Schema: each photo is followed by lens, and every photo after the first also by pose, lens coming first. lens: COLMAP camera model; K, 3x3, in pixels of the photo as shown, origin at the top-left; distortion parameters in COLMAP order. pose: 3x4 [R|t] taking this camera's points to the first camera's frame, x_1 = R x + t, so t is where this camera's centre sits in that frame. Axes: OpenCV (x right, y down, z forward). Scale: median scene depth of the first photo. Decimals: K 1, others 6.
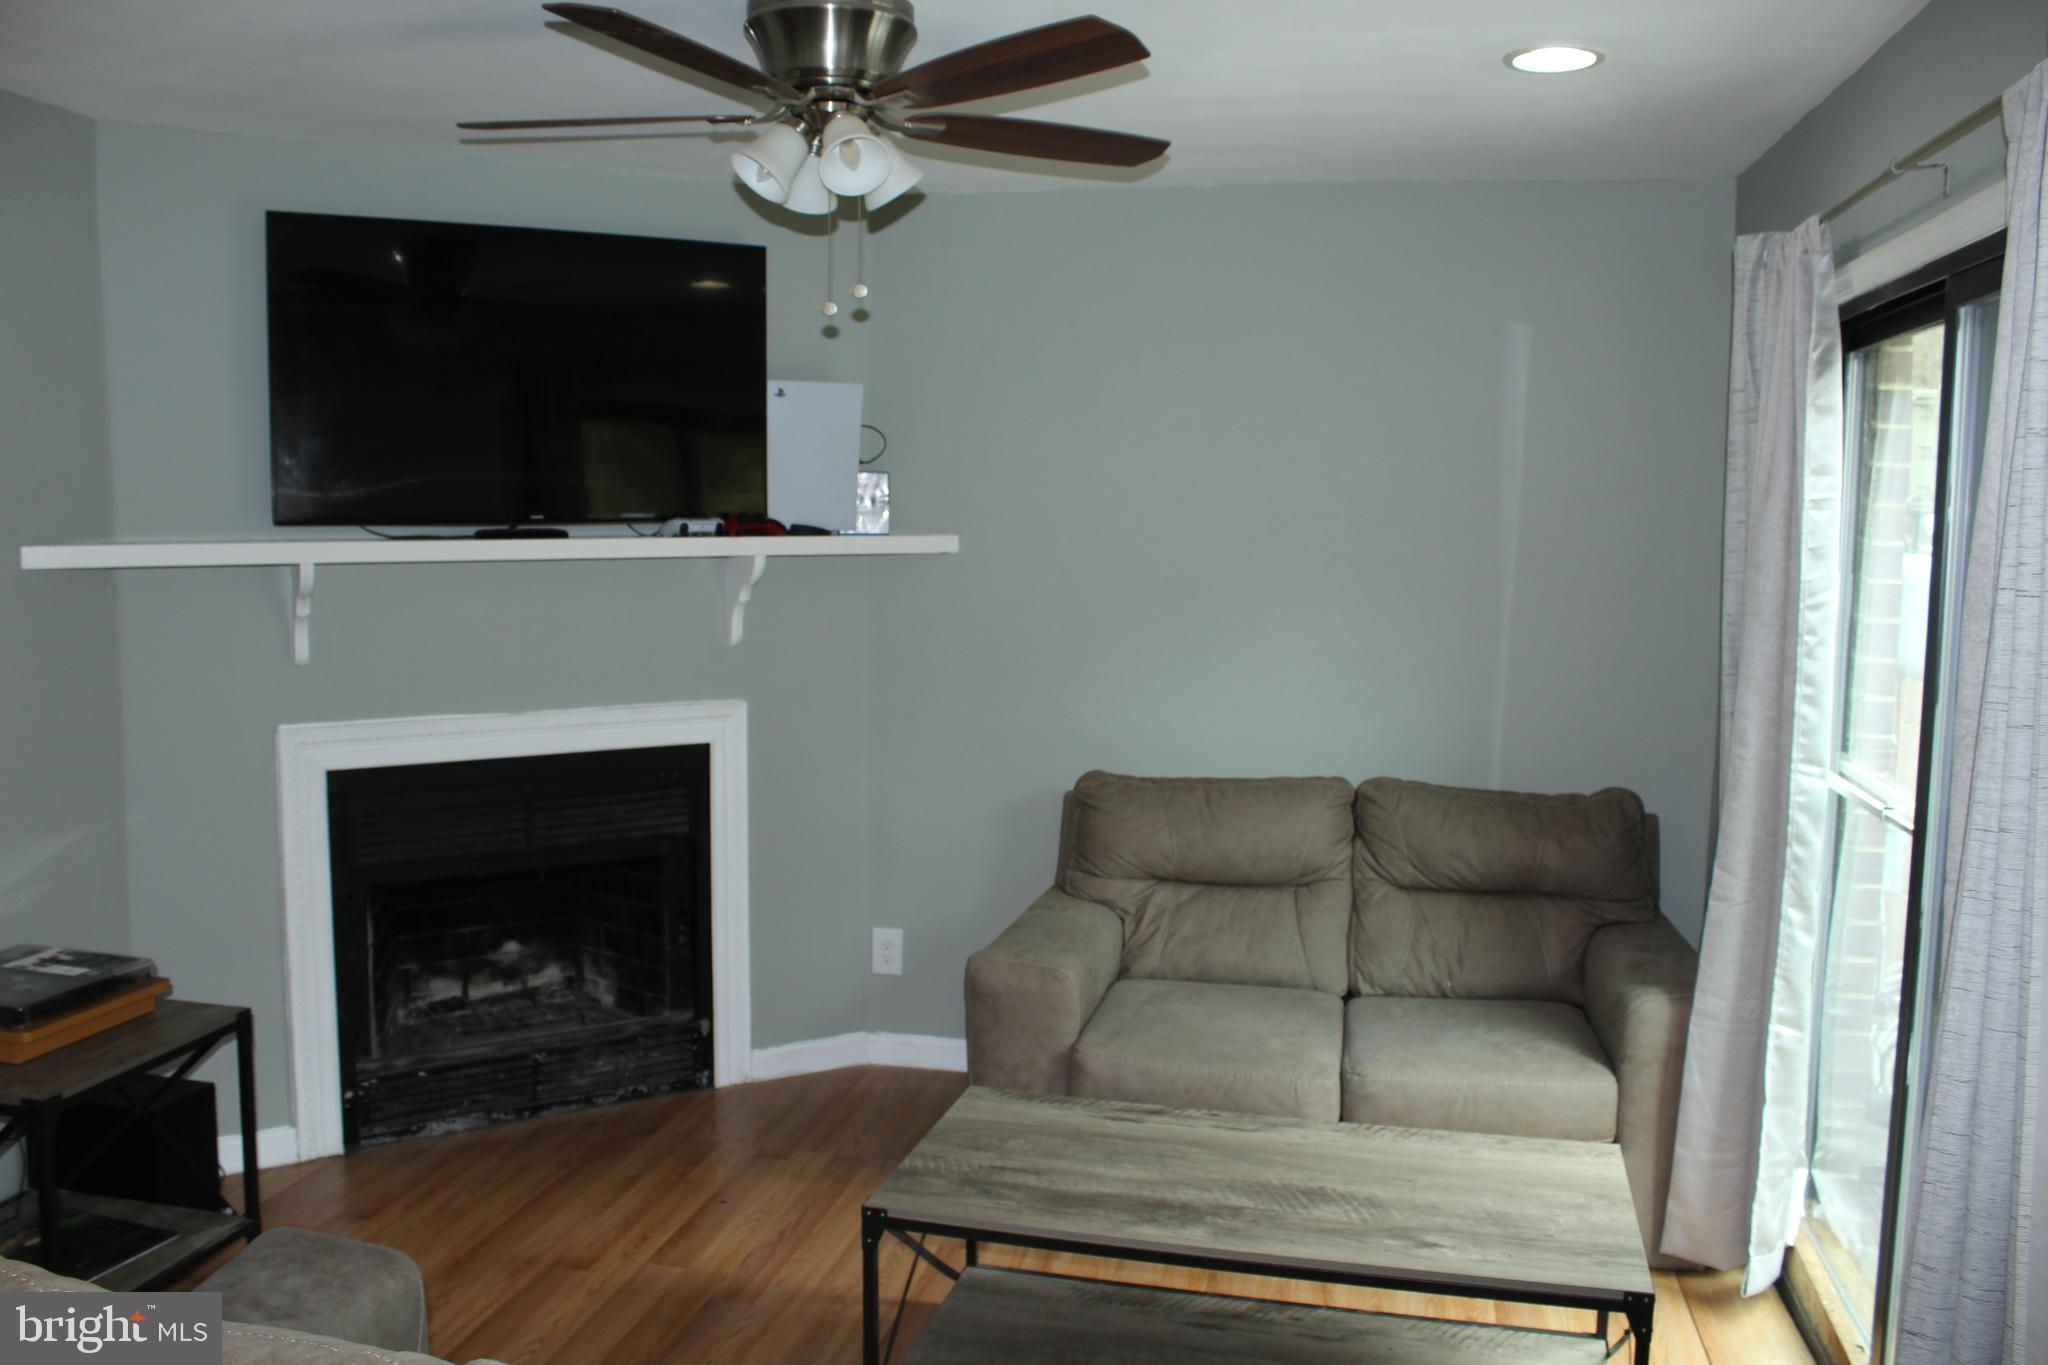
lens RADIAL K [[1724.7, 0, 1024.0], [0, 1724.7, 703.3], [0, 0, 1]] dist [-0.054938, 0.101214]
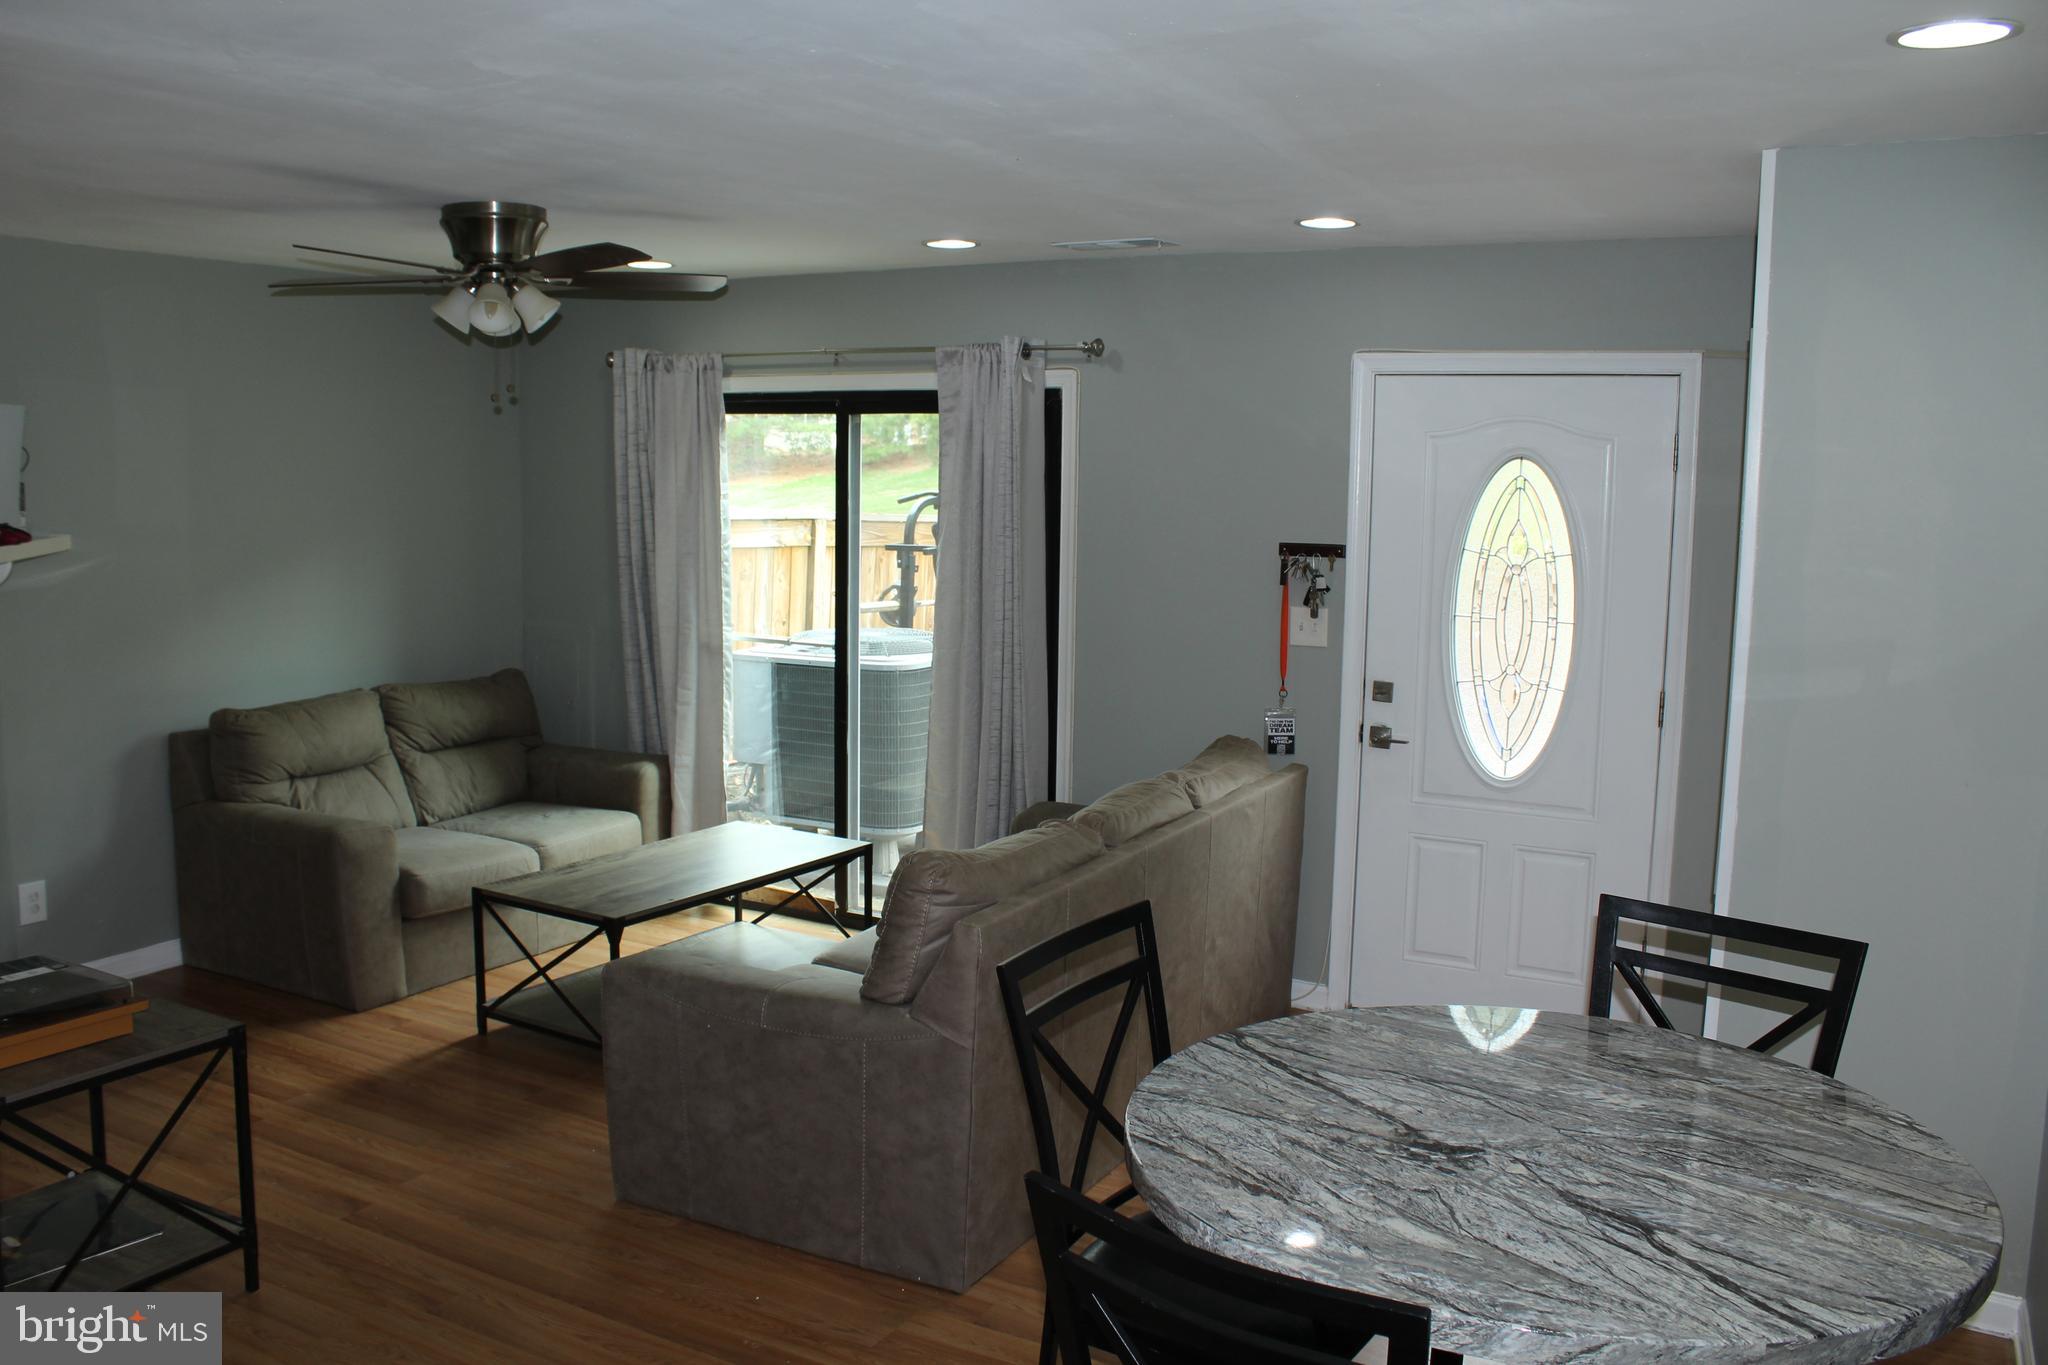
lens RADIAL K [[1724.7, 0, 1024.0], [0, 1724.7, 703.3], [0, 0, 1]] dist [-0.054938, 0.101214]
pose [[0.311113, -0.141972, 0.939709, -1.025949], [0.094617, 0.988494, 0.118017, -0.061315], [-0.945651, 0.052196, 0.320966, 0.029607]]
